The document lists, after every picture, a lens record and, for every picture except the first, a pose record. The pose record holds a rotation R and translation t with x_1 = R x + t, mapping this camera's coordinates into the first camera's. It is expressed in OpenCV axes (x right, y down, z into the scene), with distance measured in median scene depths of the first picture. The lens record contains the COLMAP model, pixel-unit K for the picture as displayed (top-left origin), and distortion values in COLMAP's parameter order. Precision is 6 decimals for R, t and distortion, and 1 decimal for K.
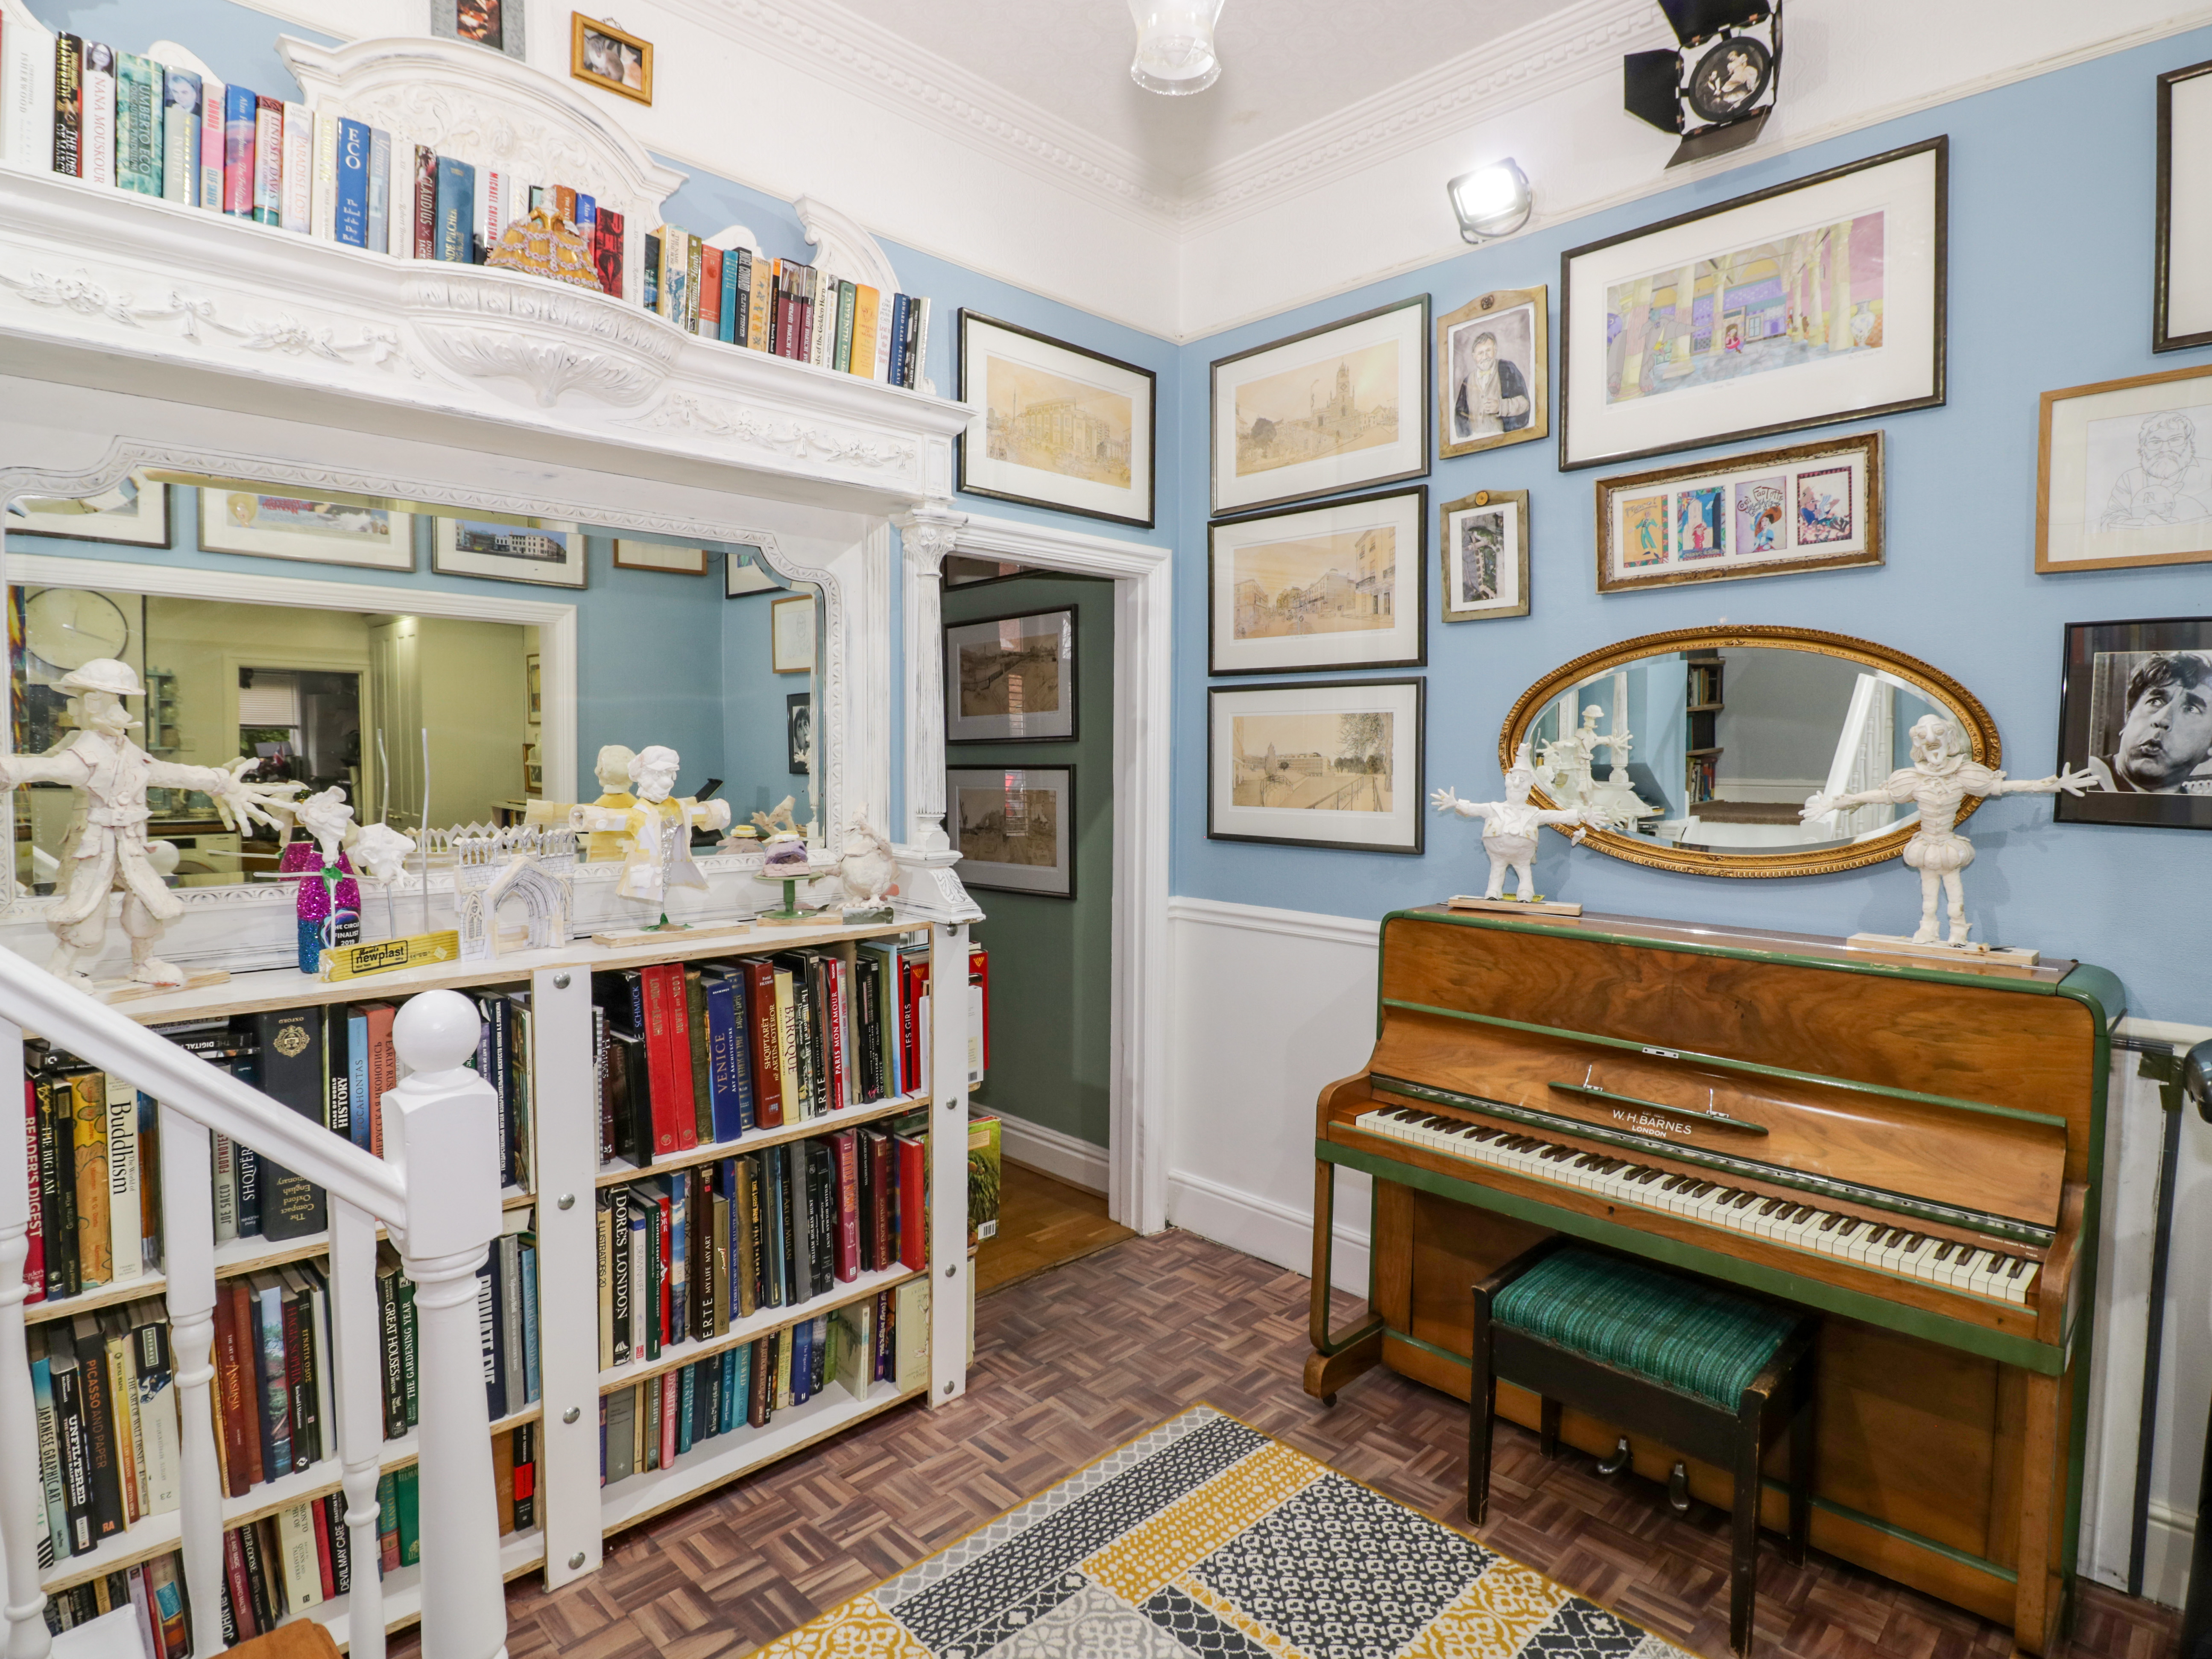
lens RADIAL K [[1164.2, 0, 1106.7], [0, 1164.2, 807.8], [0, 0, 1]] dist [0.000844, -0.018524]
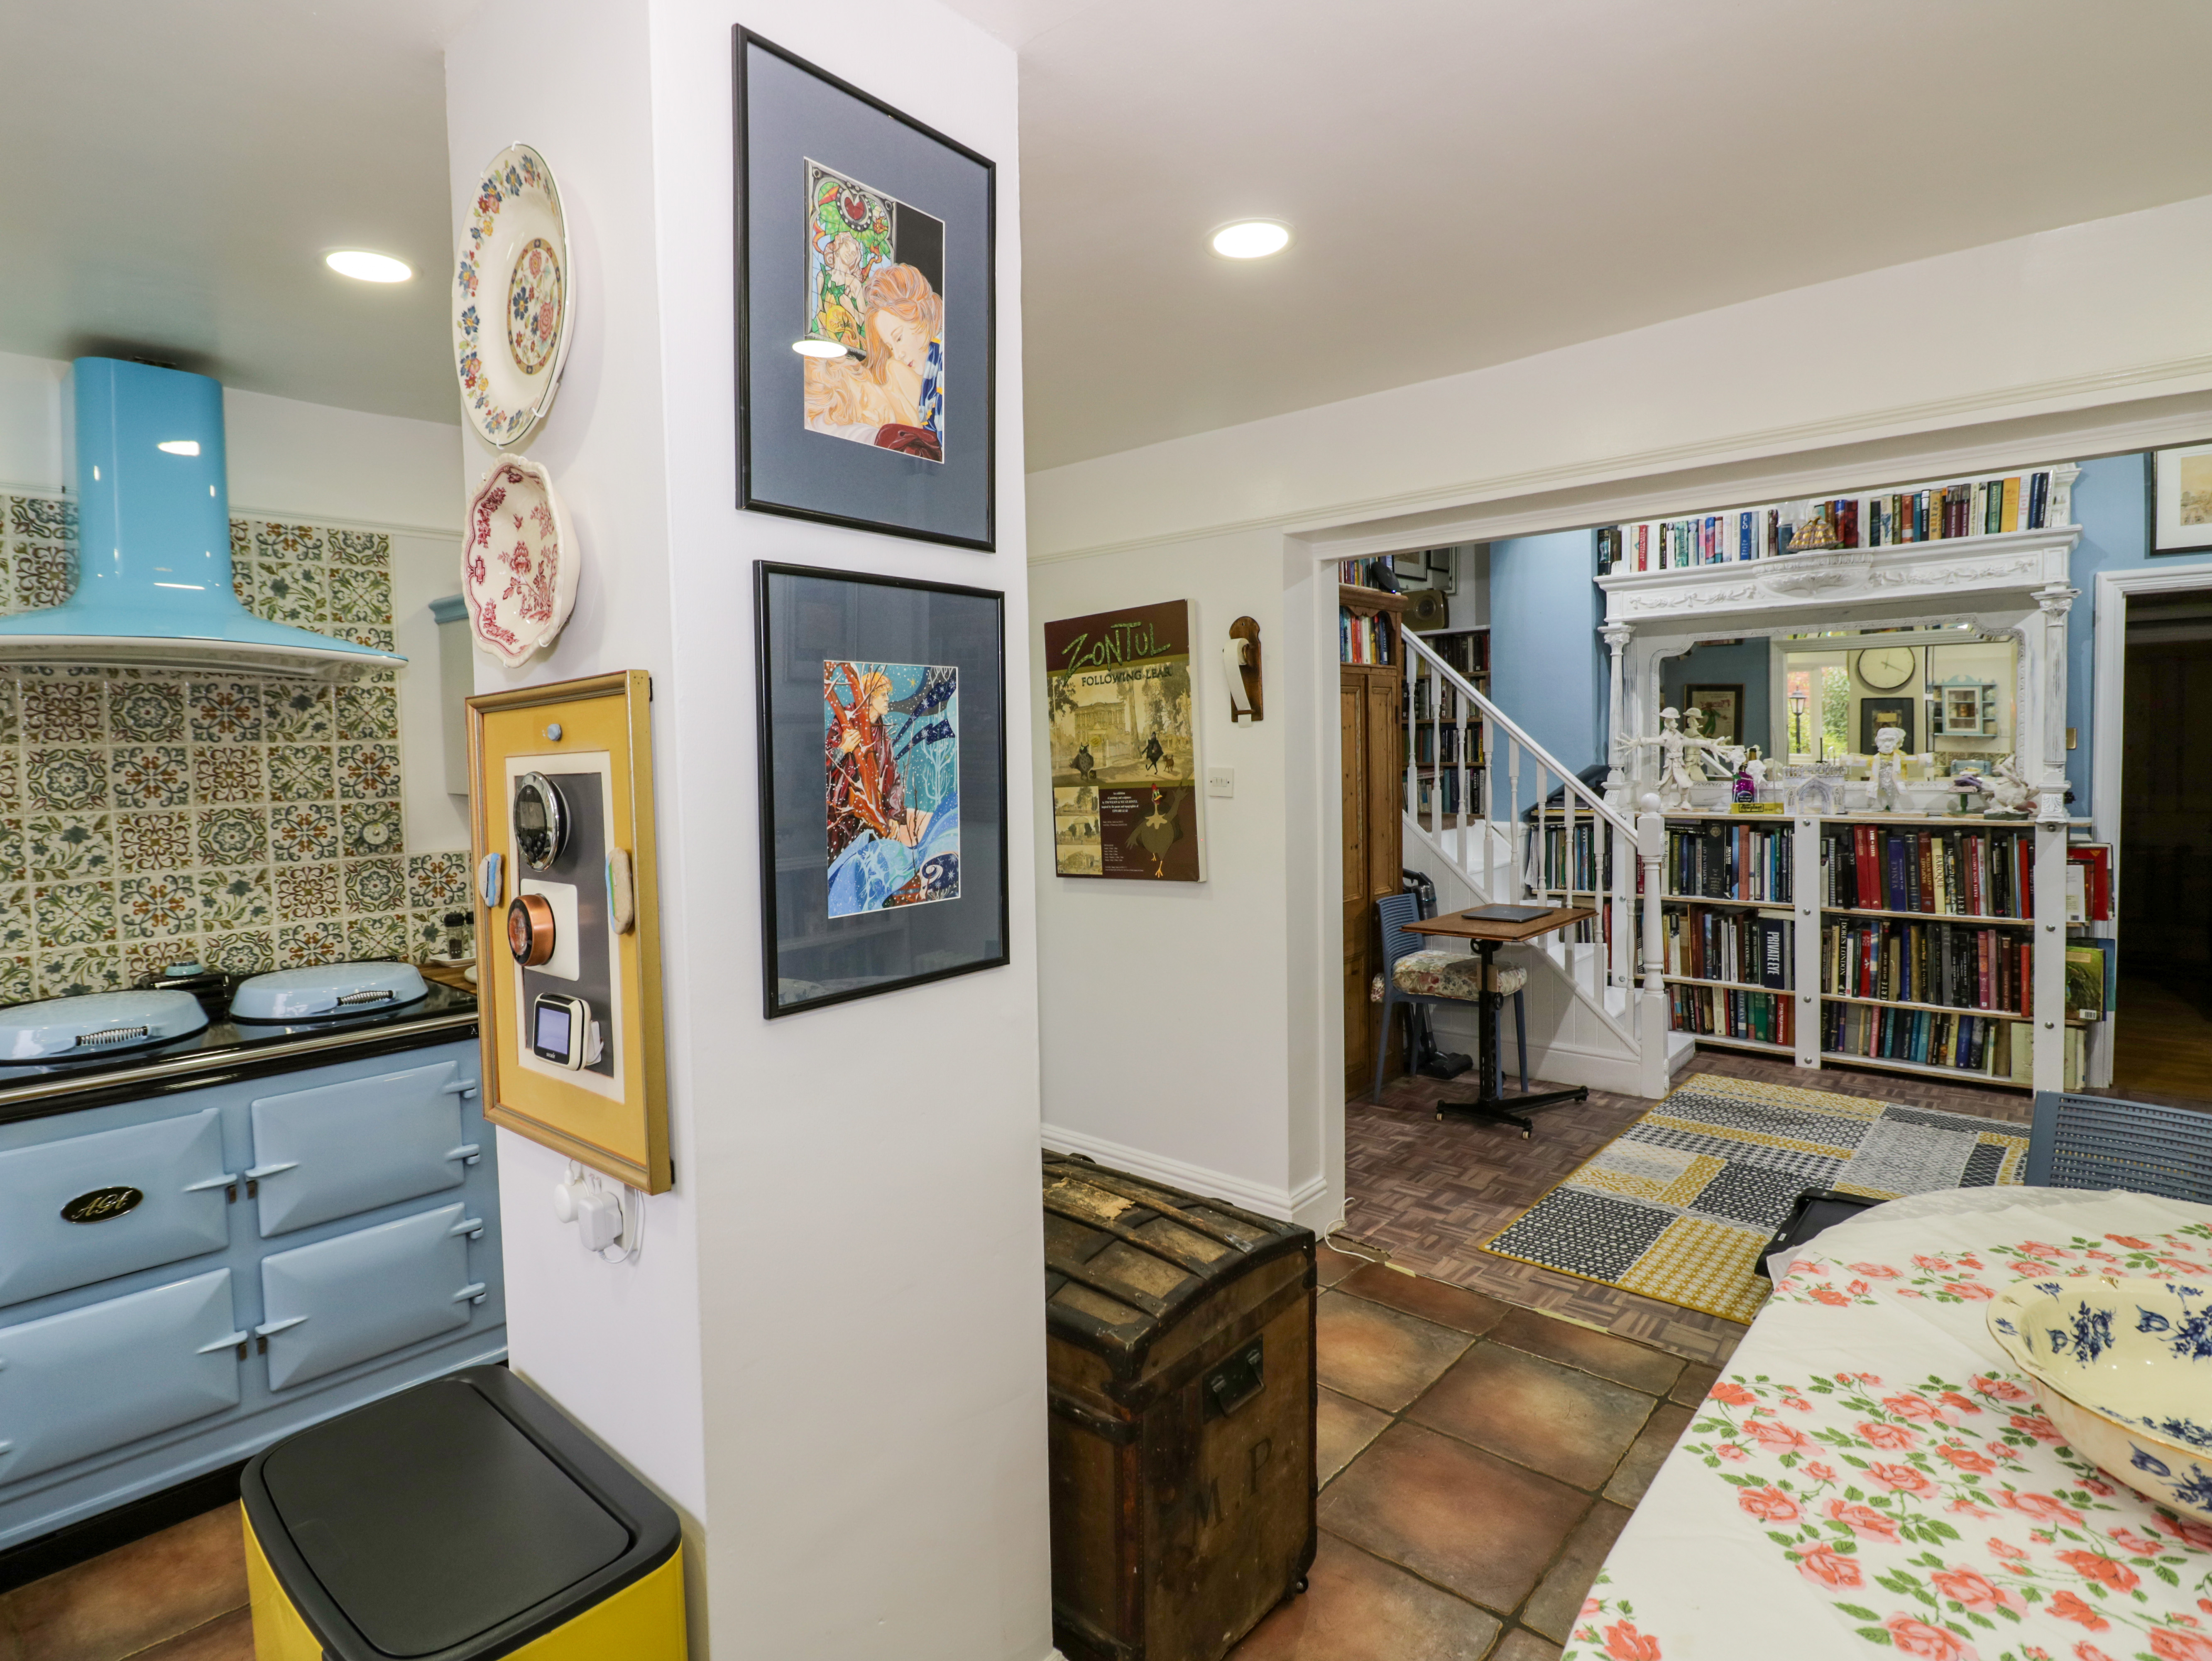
lens RADIAL K [[1153.4, 0, 1106.9], [0, 1153.4, 804.3], [0, 0, 1]] dist [0.004659, -0.015810]
pose [[0.074968, 0.042372, -0.996285, 1.628080], [-0.024085, 0.998882, 0.040671, 0.036115], [0.996895, 0.020947, 0.075905, -0.603427]]
